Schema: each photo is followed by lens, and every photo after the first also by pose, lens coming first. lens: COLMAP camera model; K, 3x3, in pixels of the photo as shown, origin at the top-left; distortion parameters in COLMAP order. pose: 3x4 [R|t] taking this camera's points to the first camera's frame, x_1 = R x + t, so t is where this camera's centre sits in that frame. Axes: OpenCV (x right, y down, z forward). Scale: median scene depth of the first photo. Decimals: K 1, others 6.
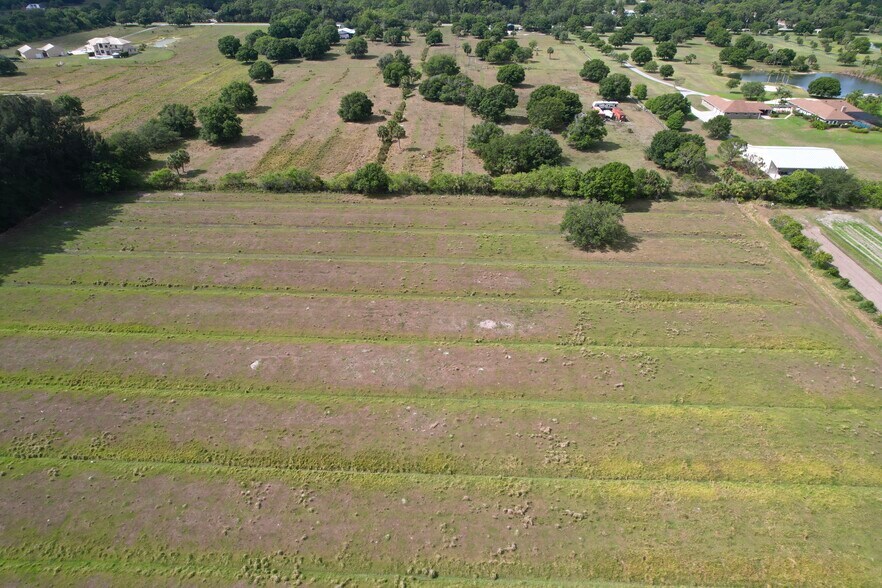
lens RADIAL K [[568.7, 0, 442.8], [0, 568.7, 292.7], [0, 0, 1]] dist [-0.079268, 0.072007]
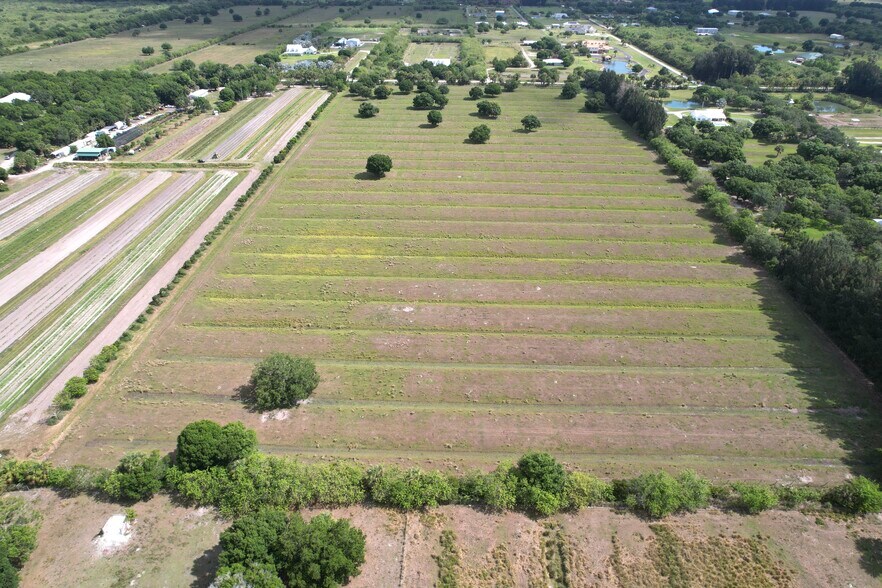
lens RADIAL K [[569.0, 0, 442.8], [0, 569.0, 285.3], [0, 0, 1]] dist [-0.076765, 0.066047]
pose [[-0.999855, -0.007624, -0.015214, 0.004603], [-0.017016, 0.459403, 0.888065, -0.753481], [0.000219, 0.888195, -0.459467, 0.912898]]
